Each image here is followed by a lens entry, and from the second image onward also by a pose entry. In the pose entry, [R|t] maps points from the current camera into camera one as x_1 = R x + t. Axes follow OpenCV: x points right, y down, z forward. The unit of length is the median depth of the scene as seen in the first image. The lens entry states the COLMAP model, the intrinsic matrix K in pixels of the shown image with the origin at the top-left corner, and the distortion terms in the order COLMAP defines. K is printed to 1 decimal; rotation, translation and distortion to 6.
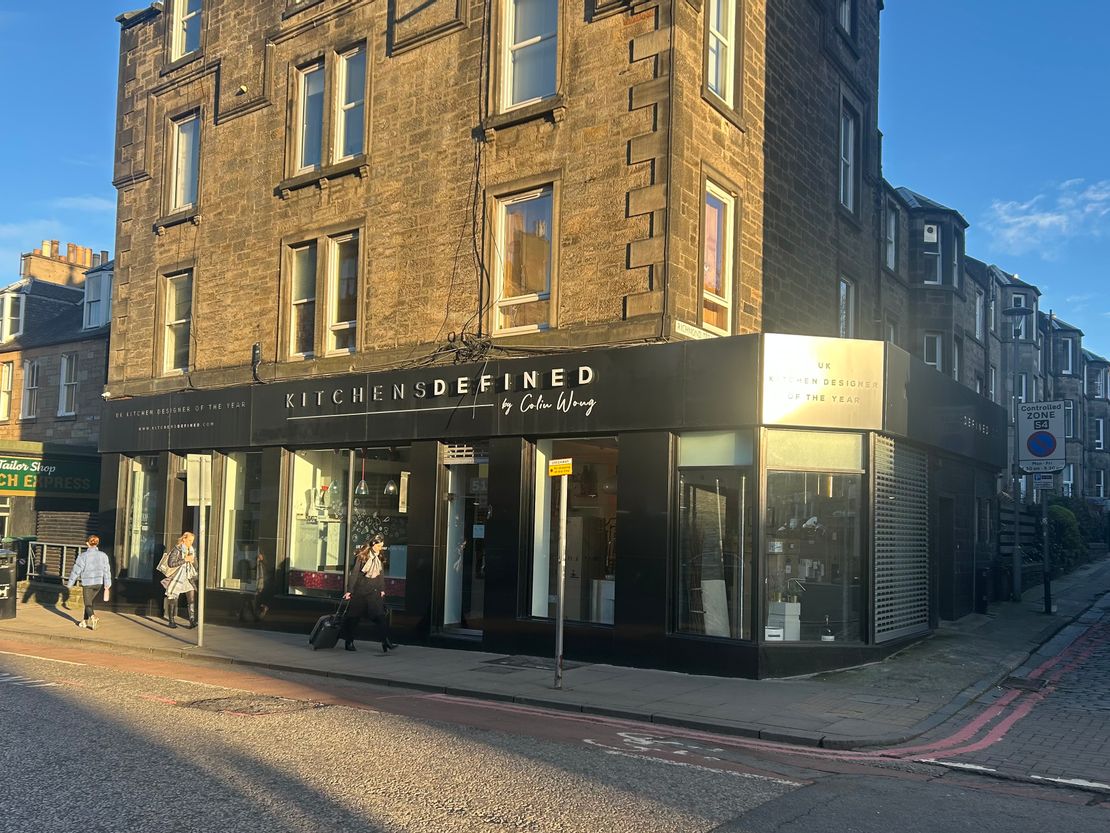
lens RADIAL K [[919.6, 0, 554.1], [0, 919.6, 471.2], [0, 0, 1]] dist [0.064192, -0.057448]
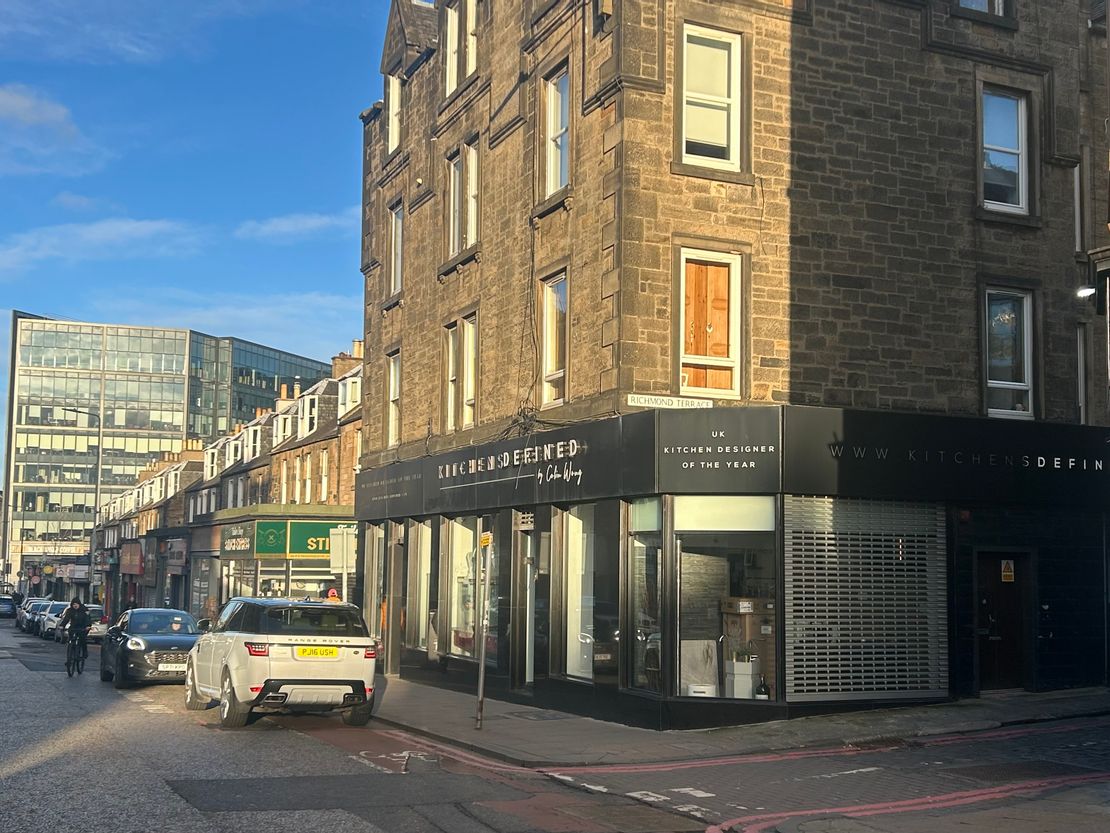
lens RADIAL K [[1300.6, 0, 597.0], [0, 1300.6, 465.7], [0, 0, 1]] dist [0.255438, -0.678223]
pose [[0.880152, -0.051284, -0.471913, 0.679298], [0.036297, 0.998507, -0.040815, -0.016978], [0.473302, 0.018795, 0.880700, -0.292536]]
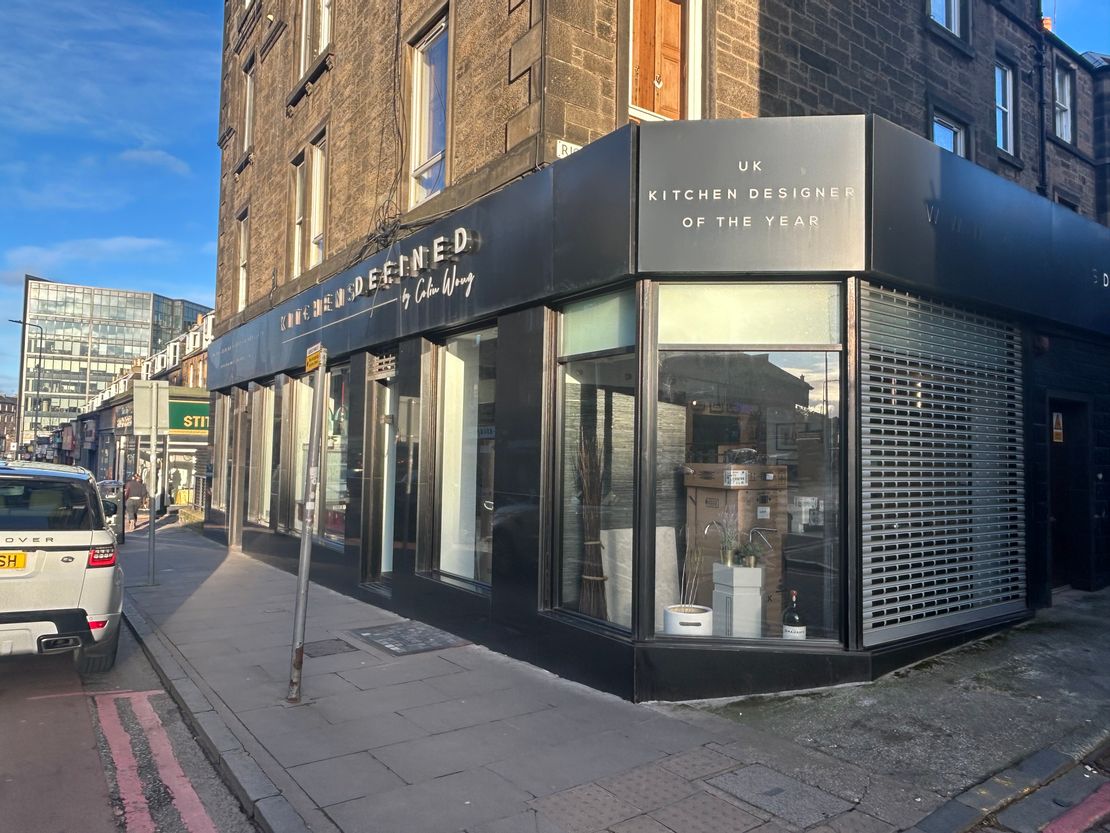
lens RADIAL K [[766.6, 0, 561.7], [0, 766.6, 415.6], [0, 0, 1]] dist [-0.003906, 0.001662]
pose [[0.951331, -0.024205, -0.307218, 0.252549], [0.022796, 0.999707, -0.008174, 0.034630], [0.307326, 0.000773, 0.951604, 0.394616]]
